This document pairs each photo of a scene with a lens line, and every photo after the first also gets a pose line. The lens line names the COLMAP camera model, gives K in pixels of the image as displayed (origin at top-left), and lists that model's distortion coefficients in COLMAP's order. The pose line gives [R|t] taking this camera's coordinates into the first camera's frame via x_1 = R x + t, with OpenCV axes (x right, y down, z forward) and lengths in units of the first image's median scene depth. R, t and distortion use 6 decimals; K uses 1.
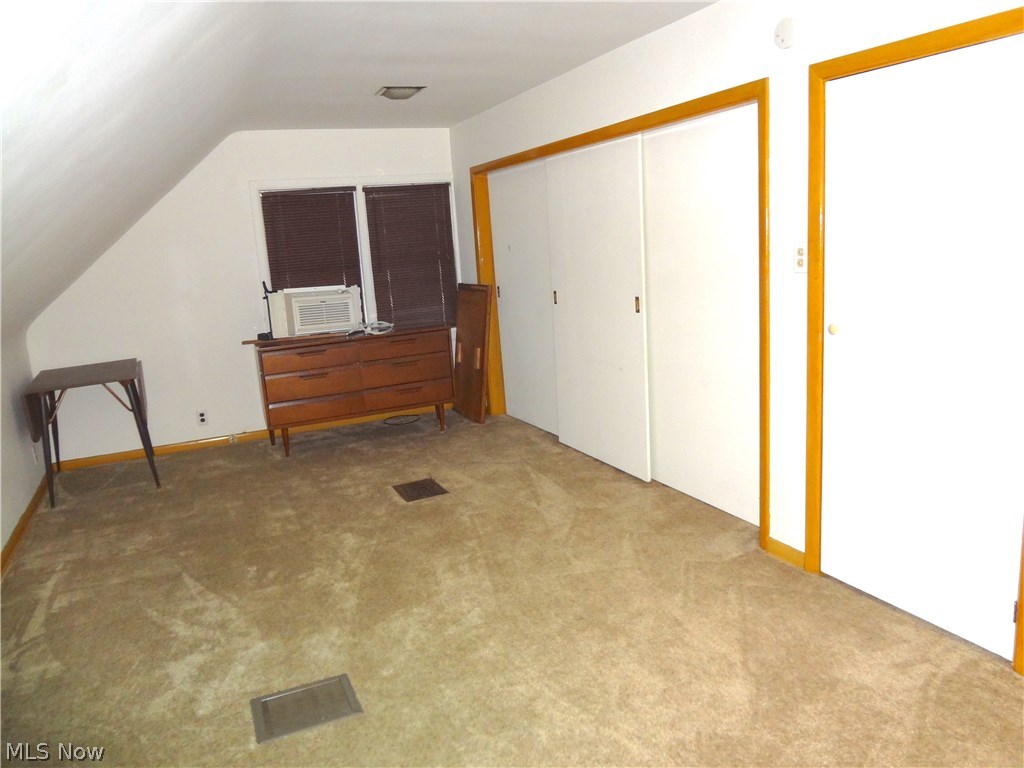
lens RADIAL K [[777.7, 0, 512.8], [0, 777.7, 388.6], [0, 0, 1]] dist [-0.041120, 0.005893]
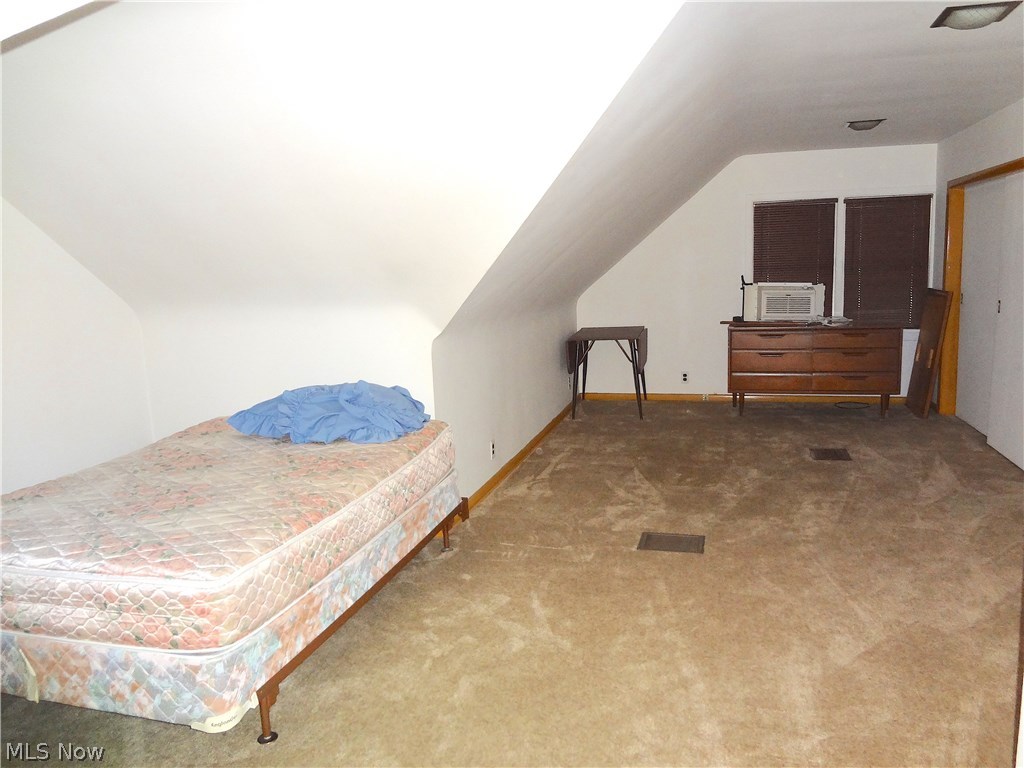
lens RADIAL K [[777.7, 0, 512.8], [0, 777.7, 388.6], [0, 0, 1]] dist [-0.041120, 0.005893]
pose [[0.775612, 0.141324, -0.615185, 0.221070], [-0.136380, 0.989113, 0.055279, 0.029390], [0.616300, 0.041024, 0.786442, -0.251775]]
